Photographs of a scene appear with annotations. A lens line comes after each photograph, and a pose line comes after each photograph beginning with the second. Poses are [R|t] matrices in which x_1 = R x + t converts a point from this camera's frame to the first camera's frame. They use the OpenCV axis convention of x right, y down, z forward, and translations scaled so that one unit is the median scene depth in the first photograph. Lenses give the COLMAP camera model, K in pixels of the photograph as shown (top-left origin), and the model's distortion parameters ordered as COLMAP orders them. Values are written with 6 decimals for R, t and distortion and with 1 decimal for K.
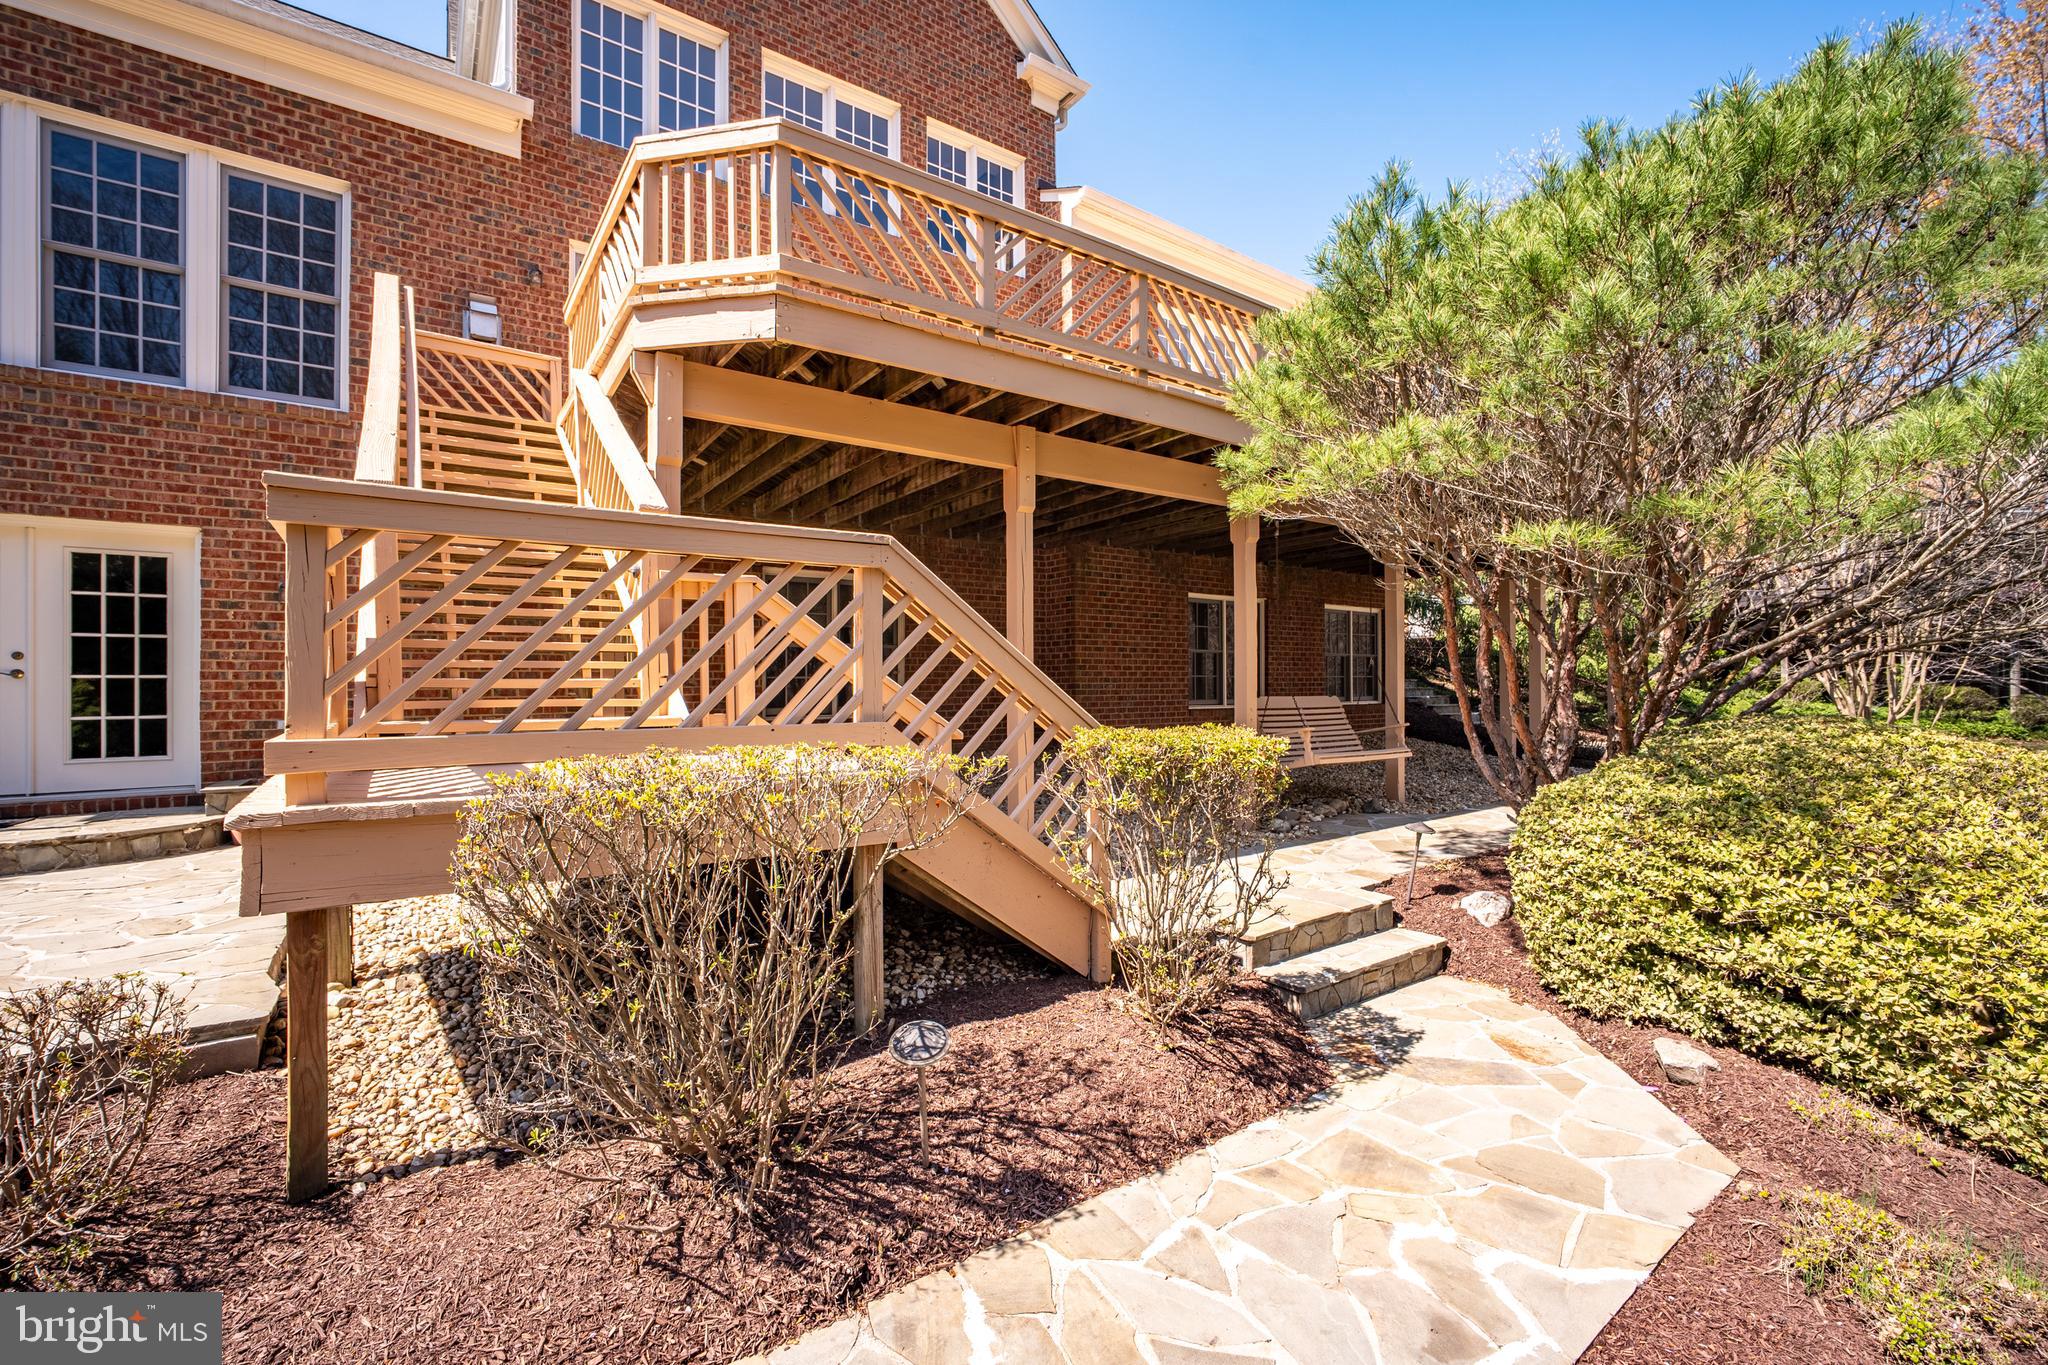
lens RADIAL K [[879.4, 0, 1027.4], [0, 879.4, 682.8], [0, 0, 1]] dist [-0.019721, 0.006392]
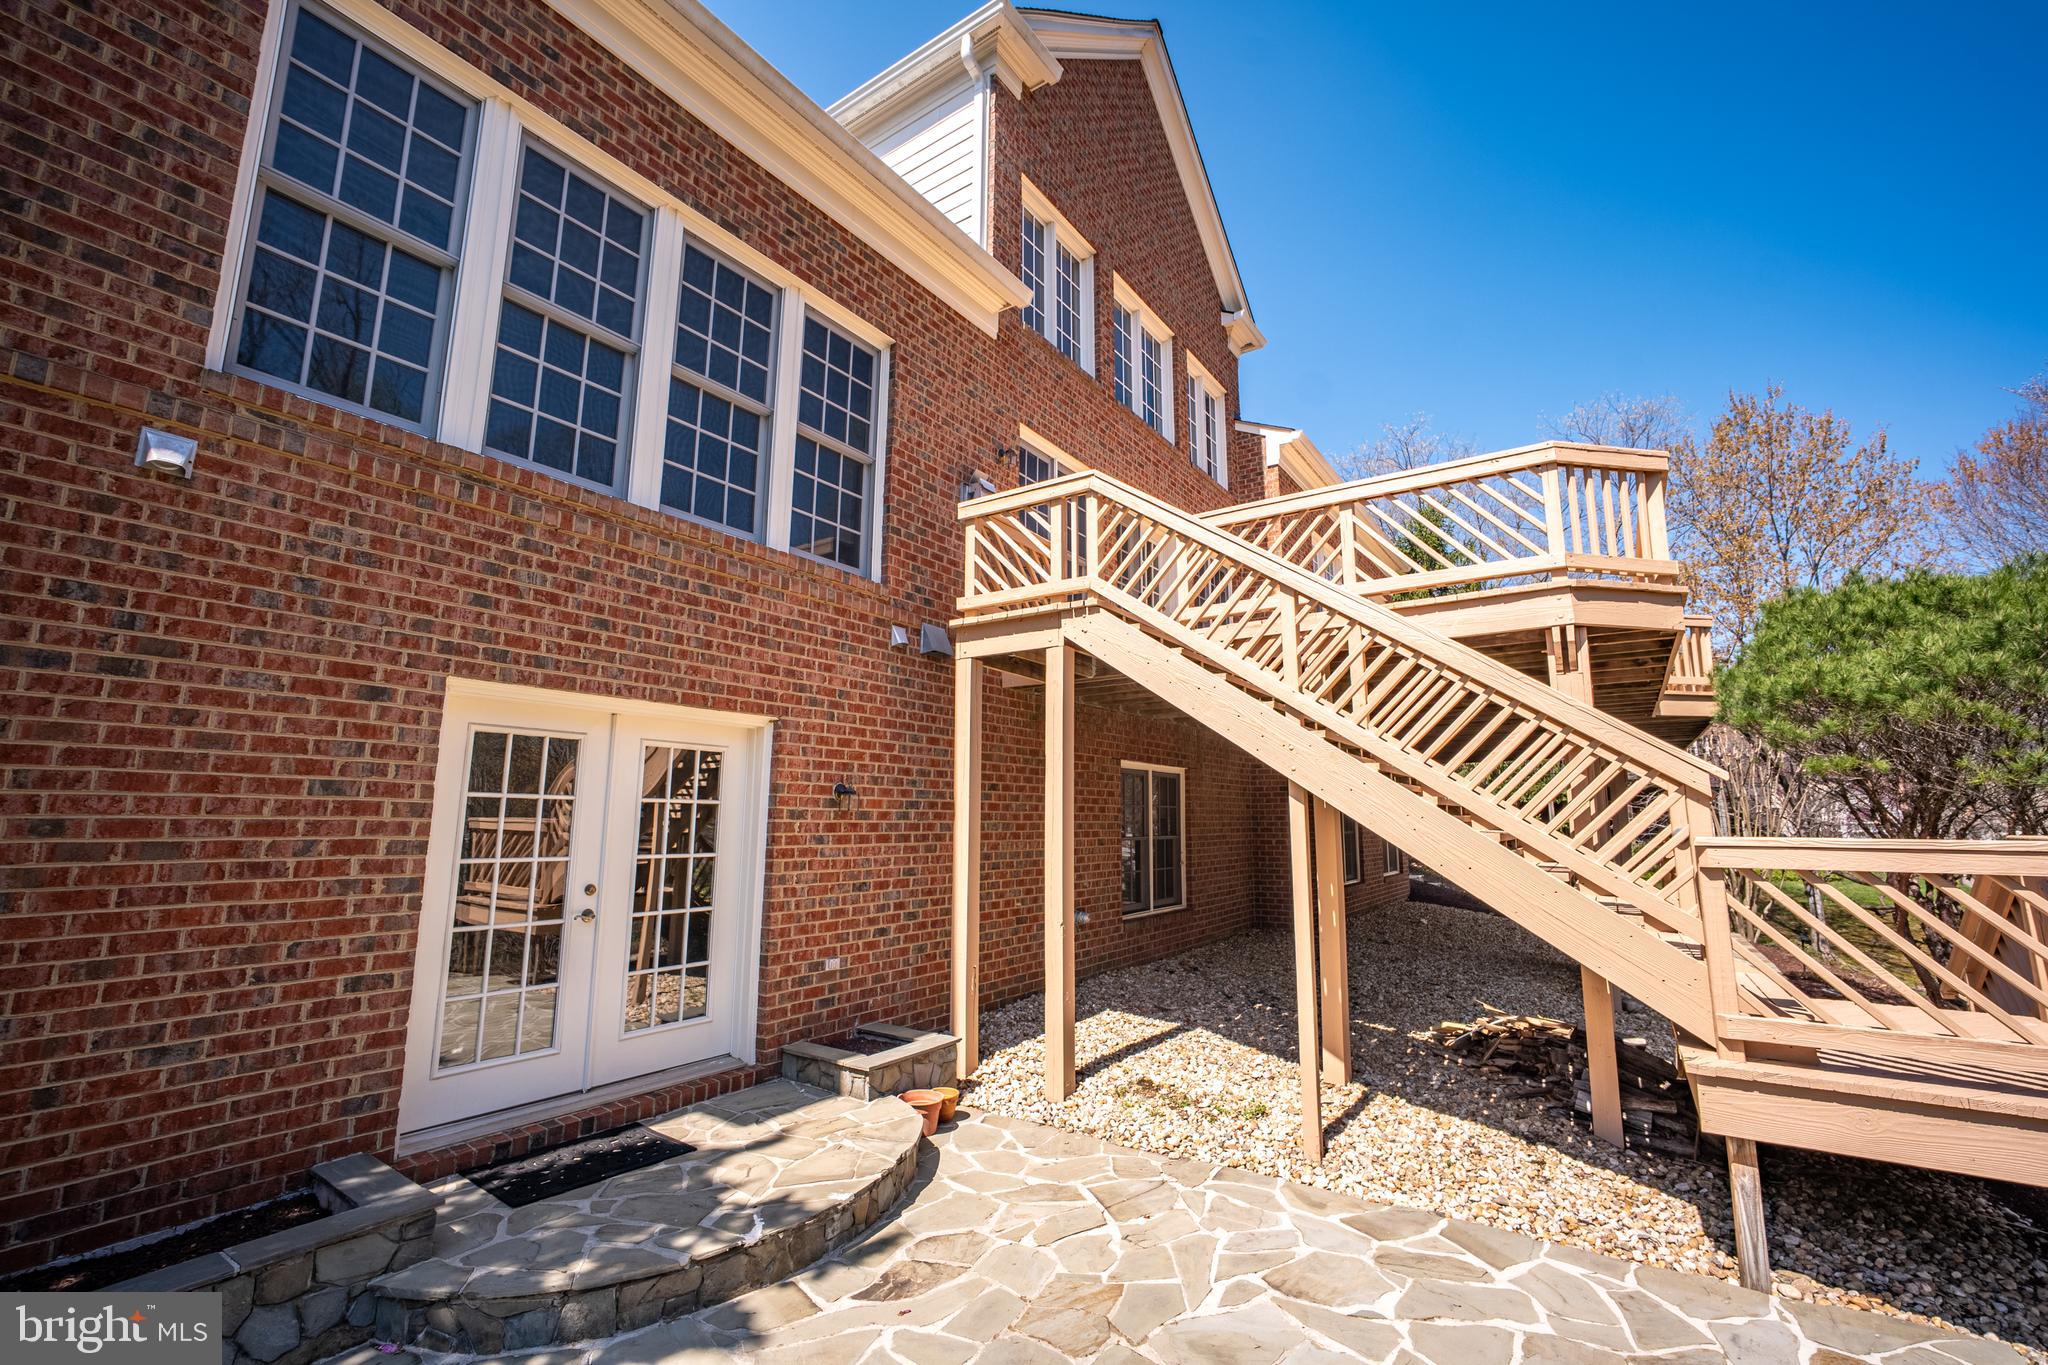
lens RADIAL K [[879.4, 0, 1022.9], [0, 879.4, 680.9], [0, 0, 1]] dist [-0.019721, 0.006392]
pose [[0.943290, 0.056677, 0.327094, -0.999521], [-0.002140, 0.986335, -0.164736, -0.078366], [-0.331962, 0.154694, 0.930522, 0.163725]]
